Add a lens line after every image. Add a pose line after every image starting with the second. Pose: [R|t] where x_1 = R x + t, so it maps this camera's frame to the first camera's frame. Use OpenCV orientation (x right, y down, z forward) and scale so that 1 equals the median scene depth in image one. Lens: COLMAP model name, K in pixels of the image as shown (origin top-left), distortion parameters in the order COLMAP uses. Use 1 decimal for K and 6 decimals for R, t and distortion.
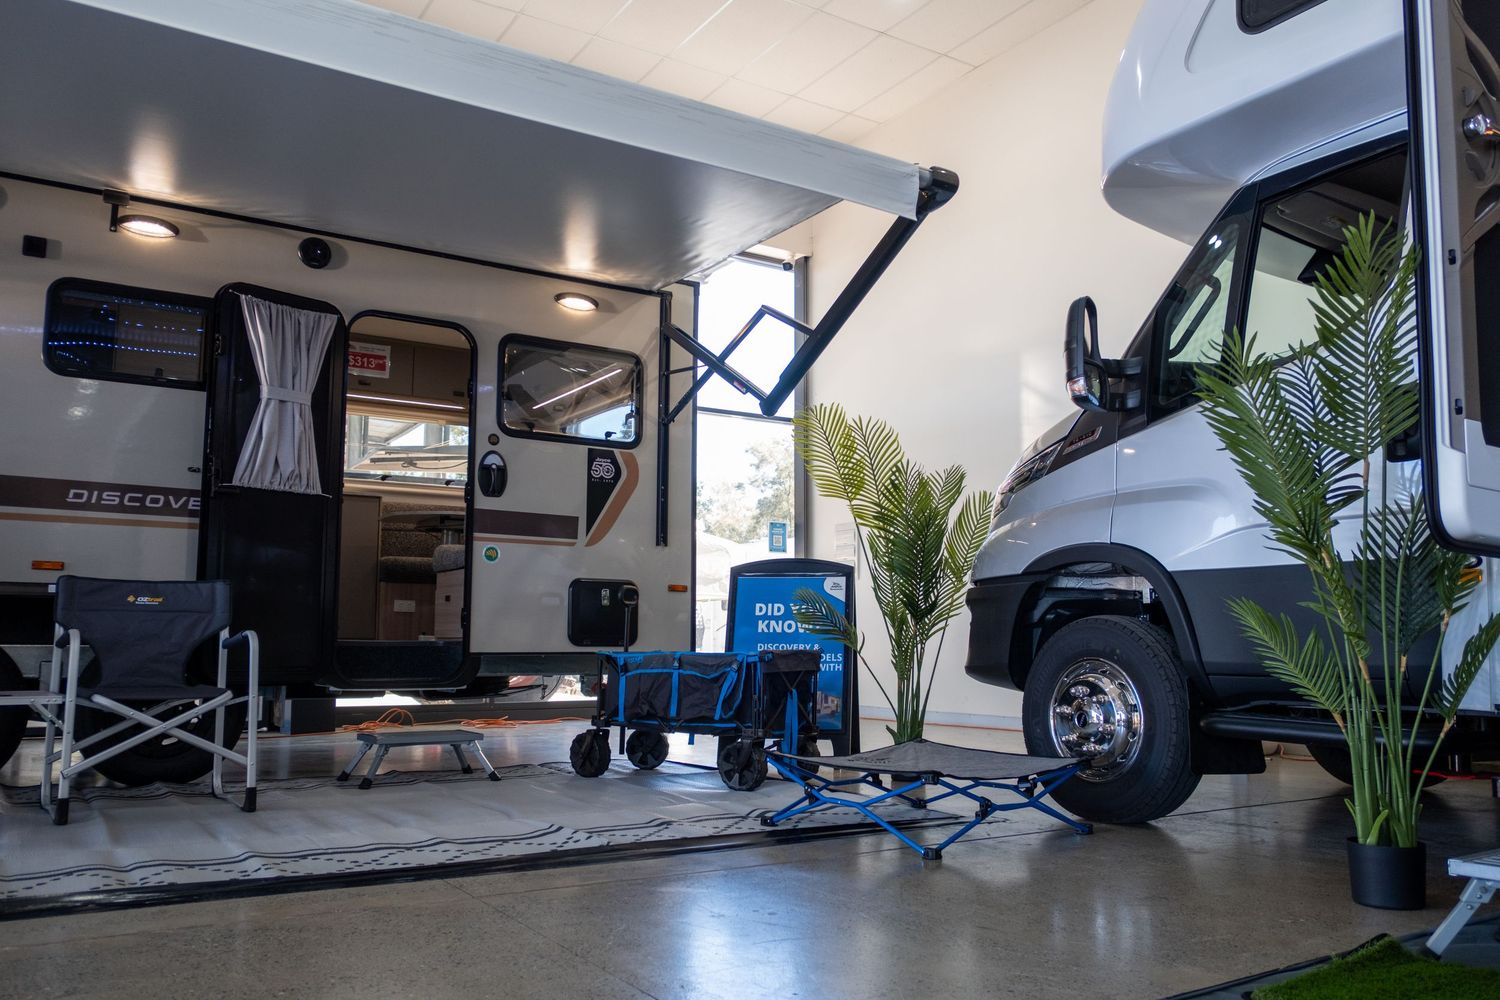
lens RADIAL K [[1177.6, 0, 743.7], [0, 1177.6, 507.9], [0, 0, 1]] dist [0.015326, -0.033630]
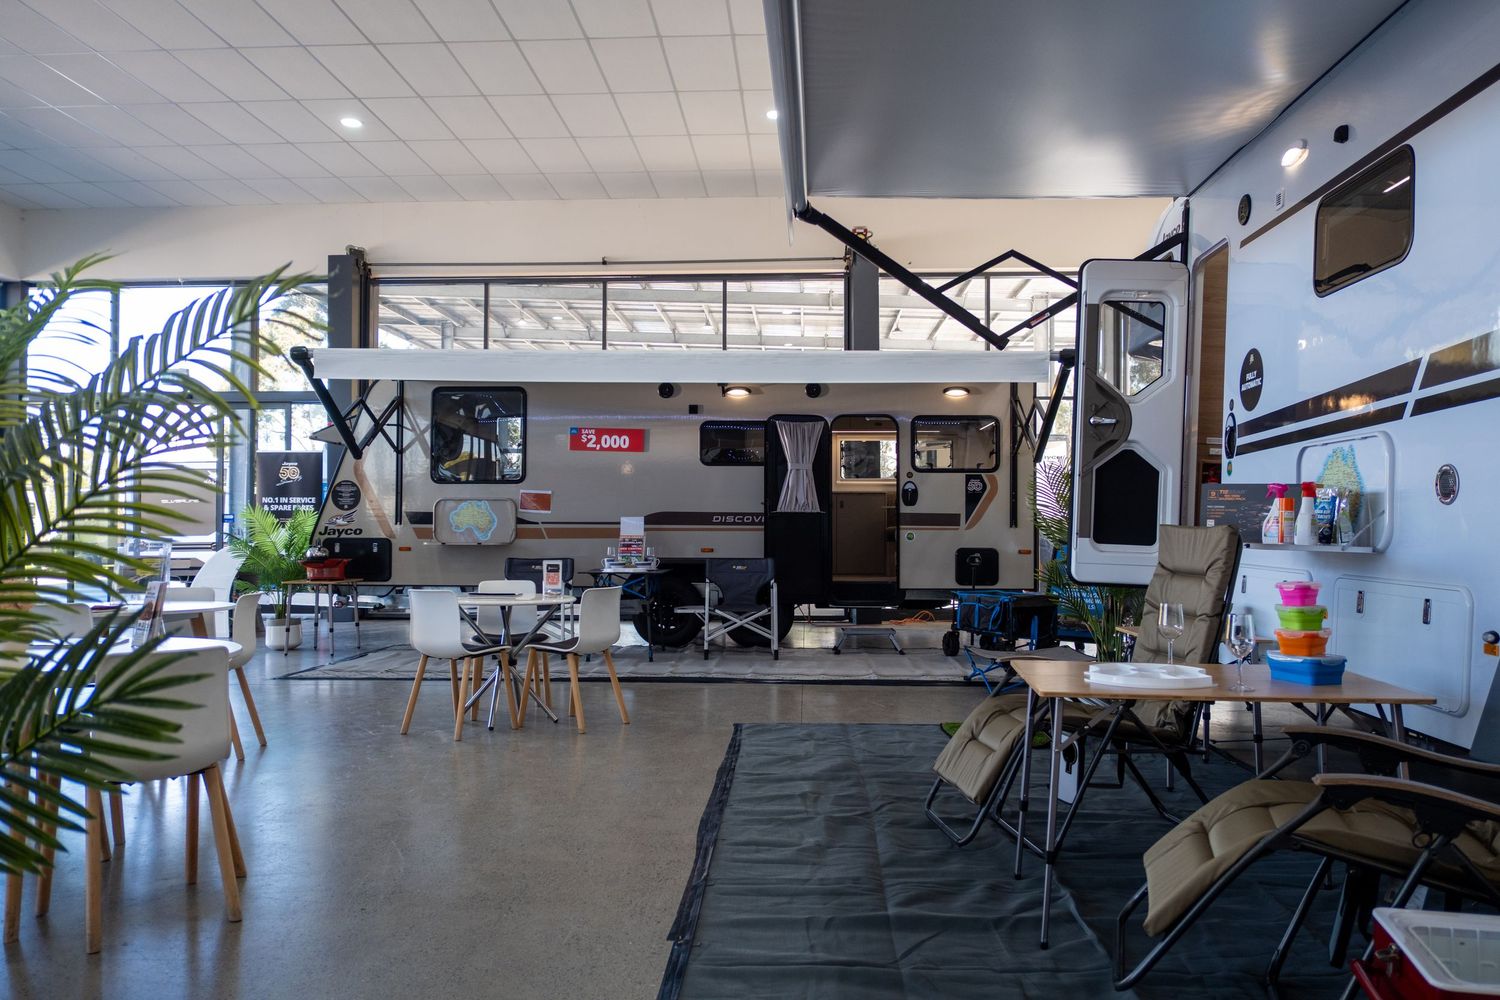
lens RADIAL K [[1177.6, 0, 742.1], [0, 1177.6, 501.3], [0, 0, 1]] dist [0.015326, -0.033630]
pose [[0.824500, -0.017157, -0.565602, 0.694736], [0.067022, 0.995465, 0.067504, -0.178528], [0.561879, -0.093565, 0.821911, -0.761118]]
